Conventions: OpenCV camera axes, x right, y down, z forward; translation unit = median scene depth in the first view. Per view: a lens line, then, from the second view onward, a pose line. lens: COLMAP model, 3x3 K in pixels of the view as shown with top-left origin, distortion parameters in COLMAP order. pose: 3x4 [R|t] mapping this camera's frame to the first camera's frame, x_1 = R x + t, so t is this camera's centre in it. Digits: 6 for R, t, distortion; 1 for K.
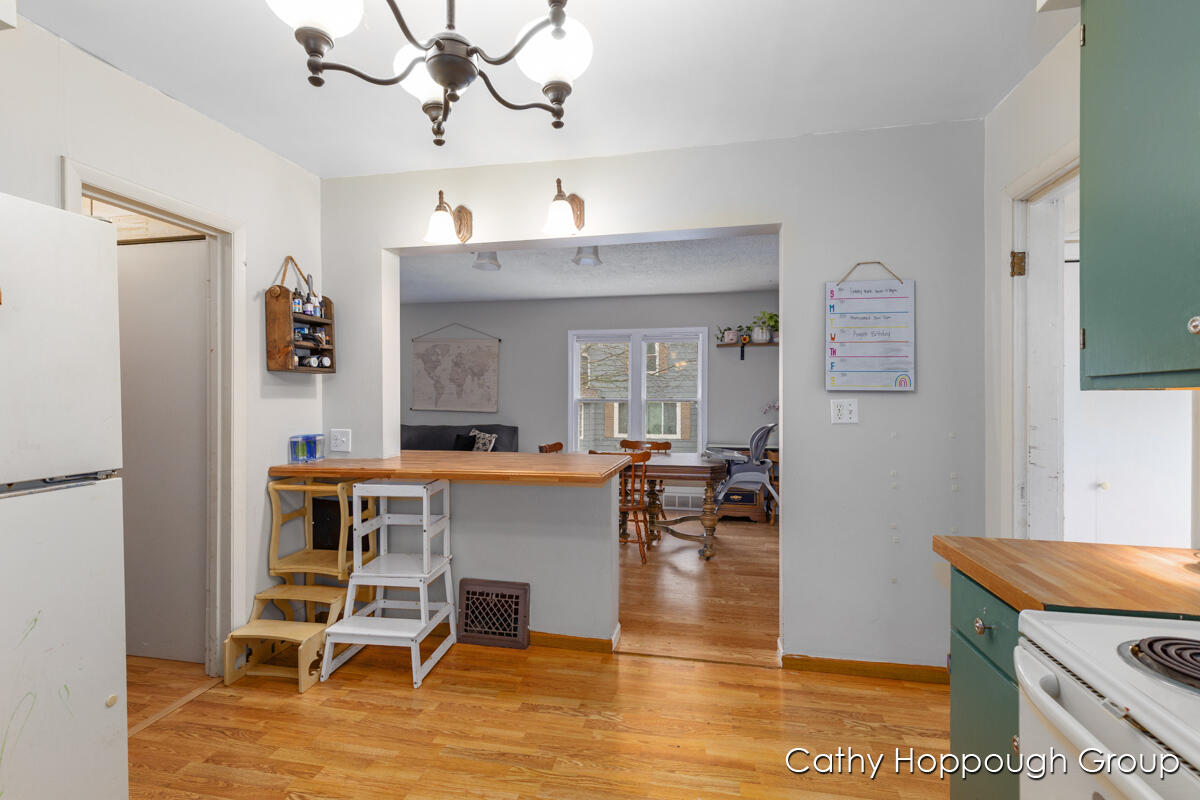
lens RADIAL K [[539.9, 0, 600.8], [0, 539.9, 401.8], [0, 0, 1]] dist [0.005353, 0.000386]
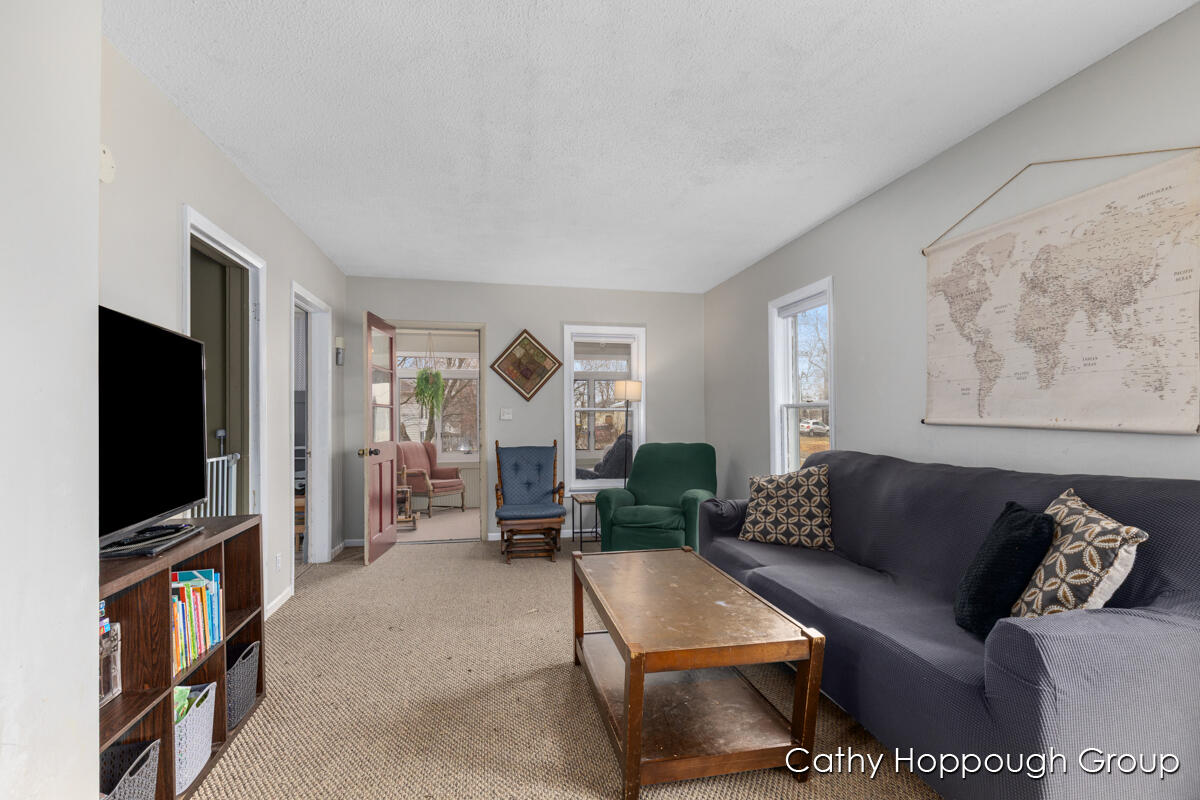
lens RADIAL K [[564.3, 0, 601.8], [0, 564.3, 406.4], [0, 0, 1]] dist [-0.001326, -0.000176]
pose [[0.374490, -0.025013, -0.926893, -0.049793], [0.002397, 0.999659, -0.026008, 0.012609], [0.927228, 0.007518, 0.374422, 0.626562]]
